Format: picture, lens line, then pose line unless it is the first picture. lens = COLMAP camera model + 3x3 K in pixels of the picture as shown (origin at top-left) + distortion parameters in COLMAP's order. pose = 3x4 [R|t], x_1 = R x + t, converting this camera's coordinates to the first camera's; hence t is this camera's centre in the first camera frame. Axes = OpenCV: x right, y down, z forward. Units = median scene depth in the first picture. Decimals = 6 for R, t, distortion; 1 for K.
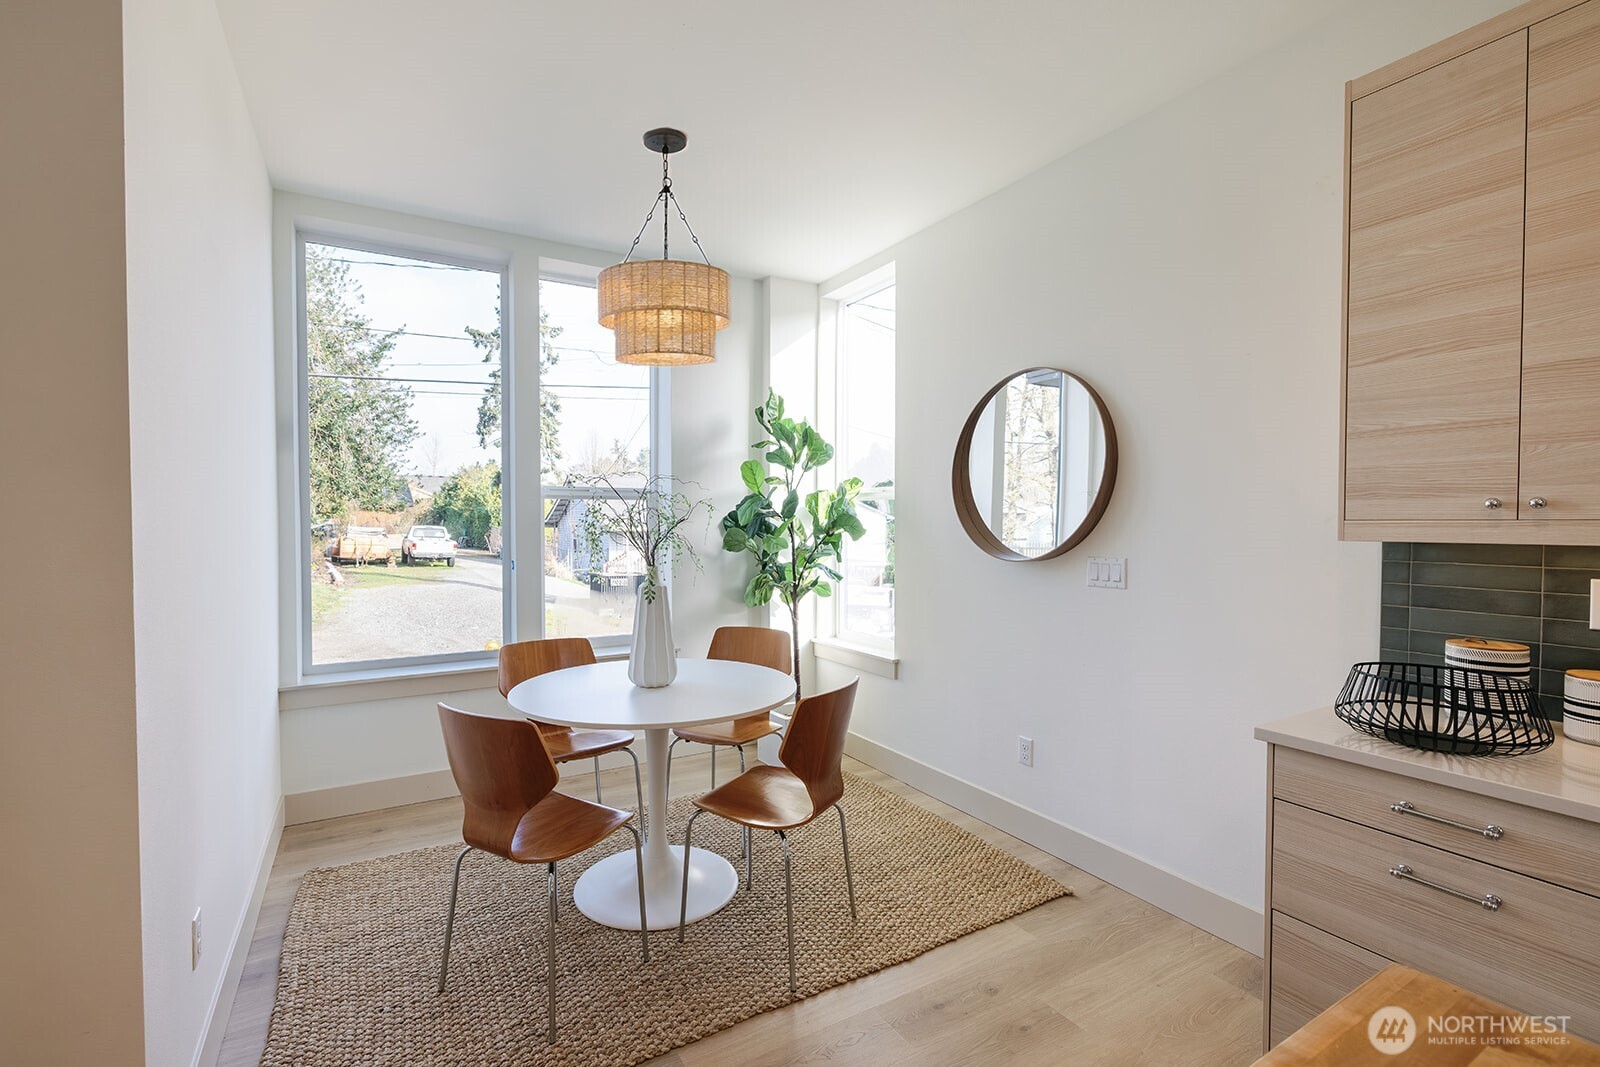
lens RADIAL K [[692.3, 0, 782.1], [0, 692.3, 534.0], [0, 0, 1]] dist [0.000667, 0.000066]
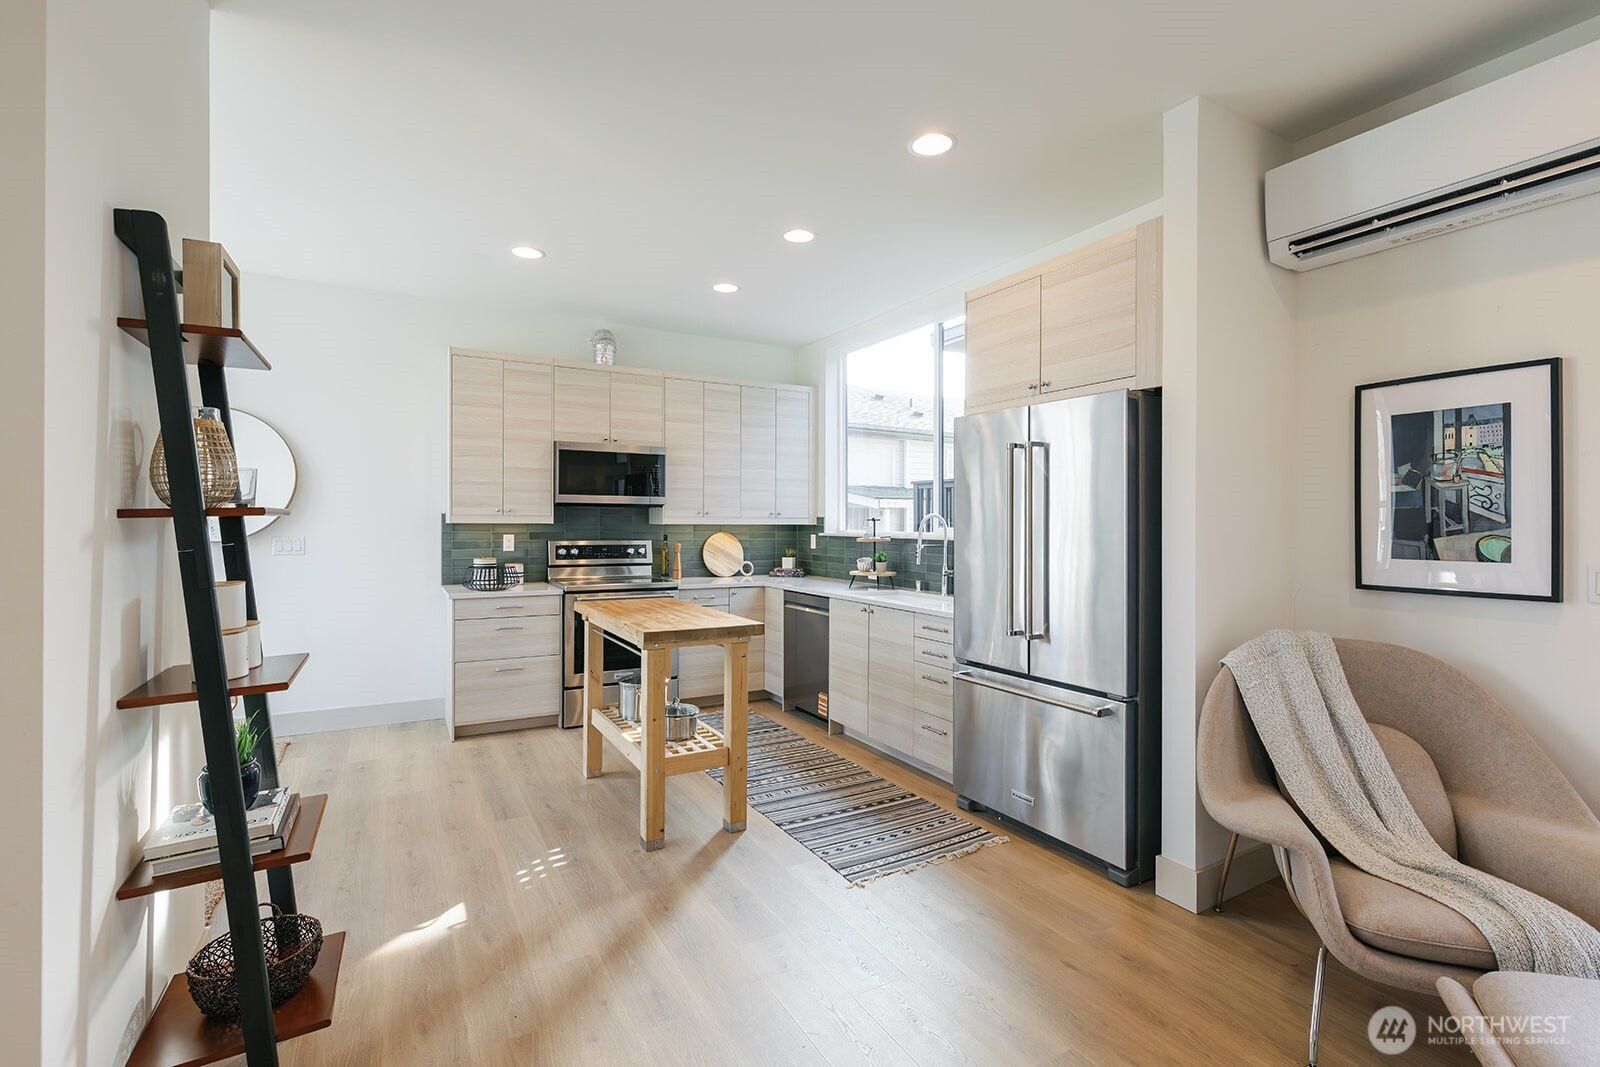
lens RADIAL K [[692.3, 0, 782.1], [0, 692.3, 534.0], [0, 0, 1]] dist [0.000667, 0.000066]
pose [[-0.002542, -0.006727, 0.999974, -1.802914], [0.014978, 0.999865, 0.006765, 0.054273], [-0.999885, 0.014994, -0.002441, -0.231100]]
